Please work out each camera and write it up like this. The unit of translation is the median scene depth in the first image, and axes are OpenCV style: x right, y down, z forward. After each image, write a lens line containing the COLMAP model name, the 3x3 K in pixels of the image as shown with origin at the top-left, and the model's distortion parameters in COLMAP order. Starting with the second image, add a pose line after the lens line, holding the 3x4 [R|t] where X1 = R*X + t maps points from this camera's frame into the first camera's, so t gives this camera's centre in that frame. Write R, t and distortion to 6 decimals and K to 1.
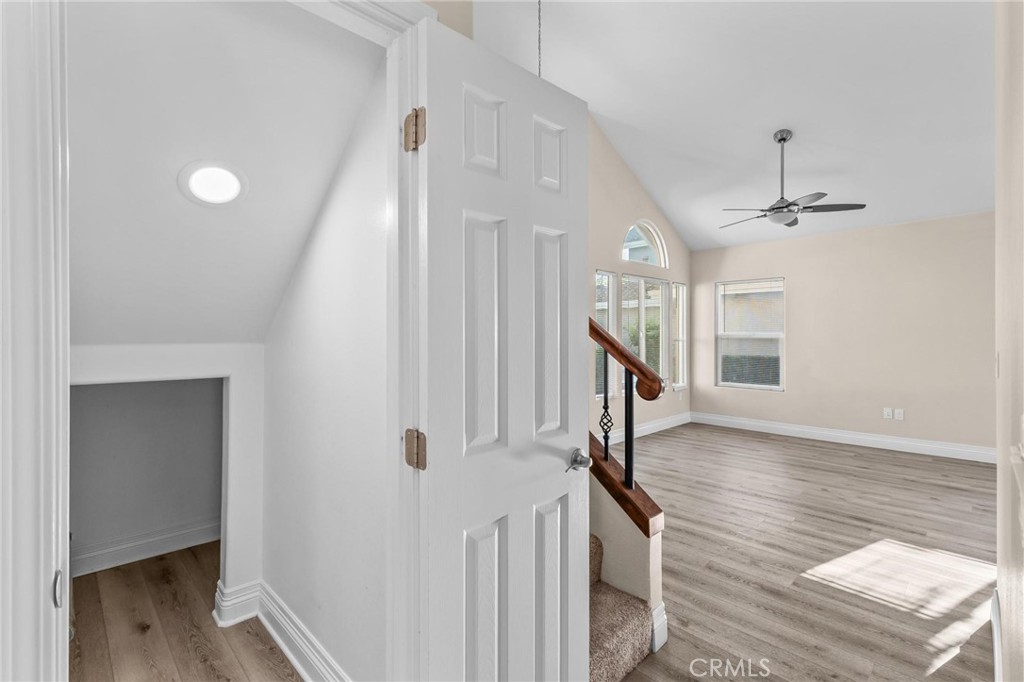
lens RADIAL K [[466.4, 0, 505.9], [0, 466.4, 333.0], [0, 0, 1]] dist [0.004083, -0.000217]
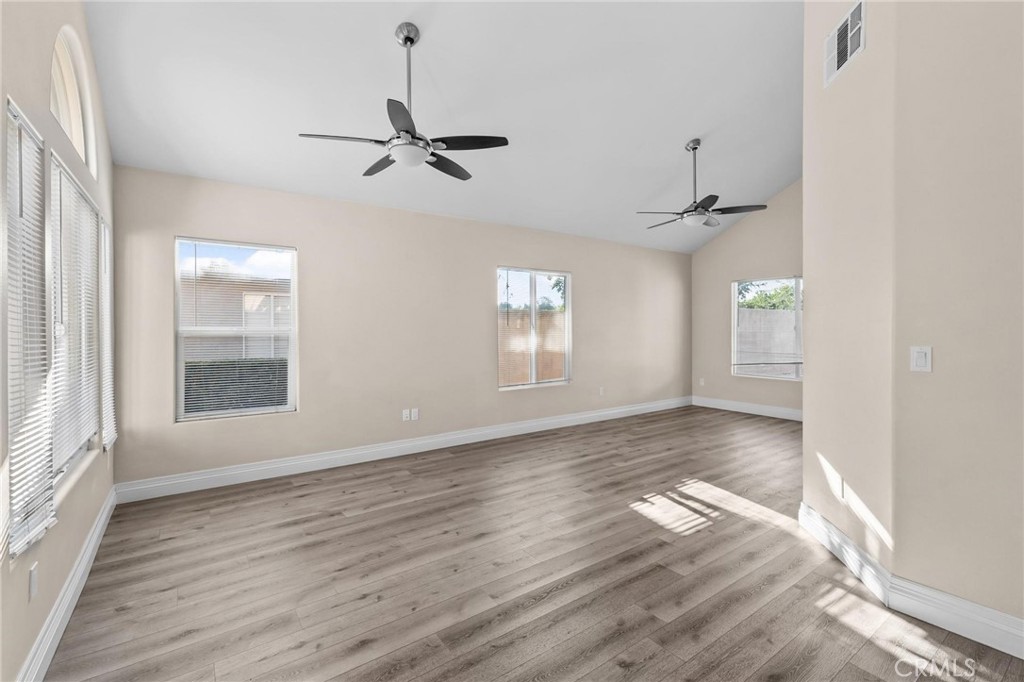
lens RADIAL K [[449.5, 0, 512.2], [0, 449.5, 326.9], [0, 0, 1]] dist [0.001463, 0.000699]
pose [[0.148083, 0.009116, 0.988933, -0.025058], [-0.002545, 0.999958, -0.008837, 0.004224], [-0.988972, -0.001209, 0.148100, 0.648421]]
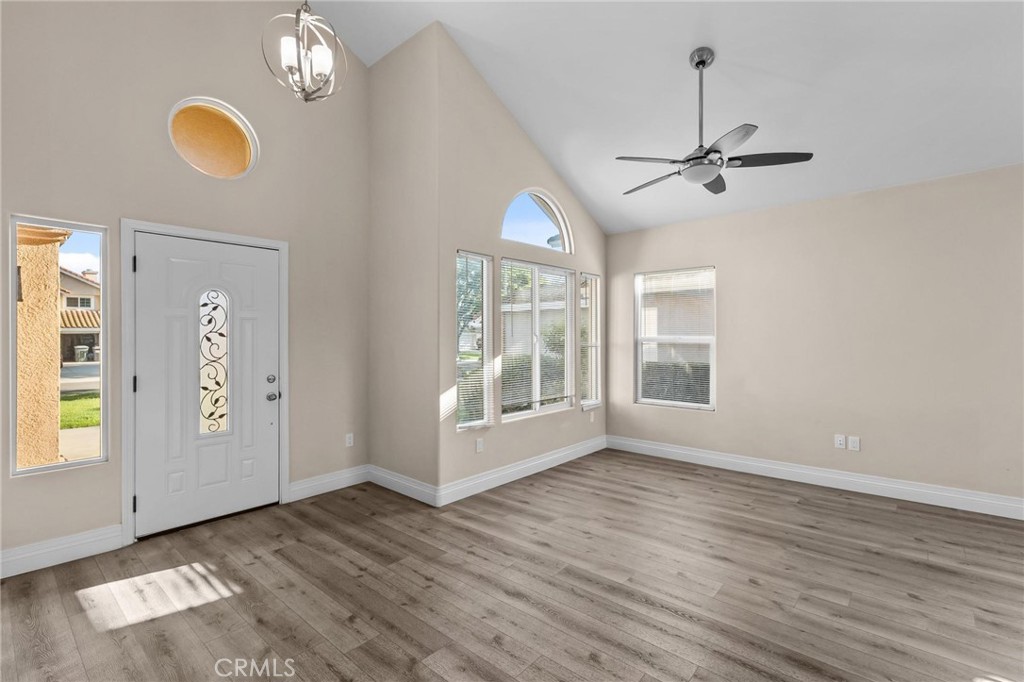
lens RADIAL K [[466.4, 0, 505.9], [0, 466.4, 333.0], [0, 0, 1]] dist [0.004083, -0.000217]
pose [[0.997119, 0.001929, 0.075832, 0.207114], [-0.001693, 0.999994, -0.003168, -0.004480], [-0.075838, 0.003031, 0.997116, 0.271302]]
